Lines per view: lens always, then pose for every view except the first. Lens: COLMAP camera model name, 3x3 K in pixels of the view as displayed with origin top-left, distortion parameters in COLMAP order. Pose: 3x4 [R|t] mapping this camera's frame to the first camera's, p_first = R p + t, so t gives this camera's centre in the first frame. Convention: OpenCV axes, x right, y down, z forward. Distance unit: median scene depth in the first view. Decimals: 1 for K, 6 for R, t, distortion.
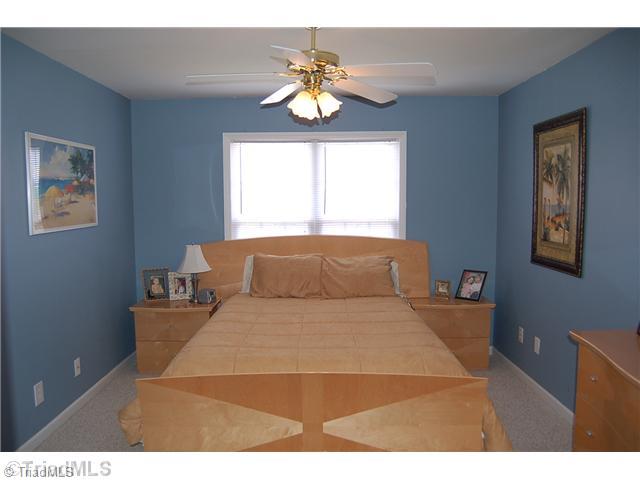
lens RADIAL K [[513.6, 0, 320.0], [0, 513.6, 240.0], [0, 0, 1]] dist [-0.021000, -0.002831]
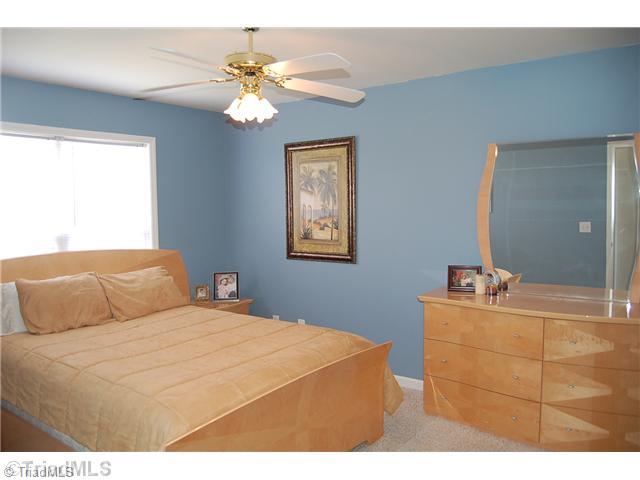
lens RADIAL K [[513.6, 0, 320.0], [0, 513.6, 240.0], [0, 0, 1]] dist [-0.021000, -0.002831]
pose [[0.617046, -0.057967, 0.784790, -0.513785], [0.074839, 0.997086, 0.014805, -0.012261], [-0.783361, 0.049597, 0.619585, 0.208954]]
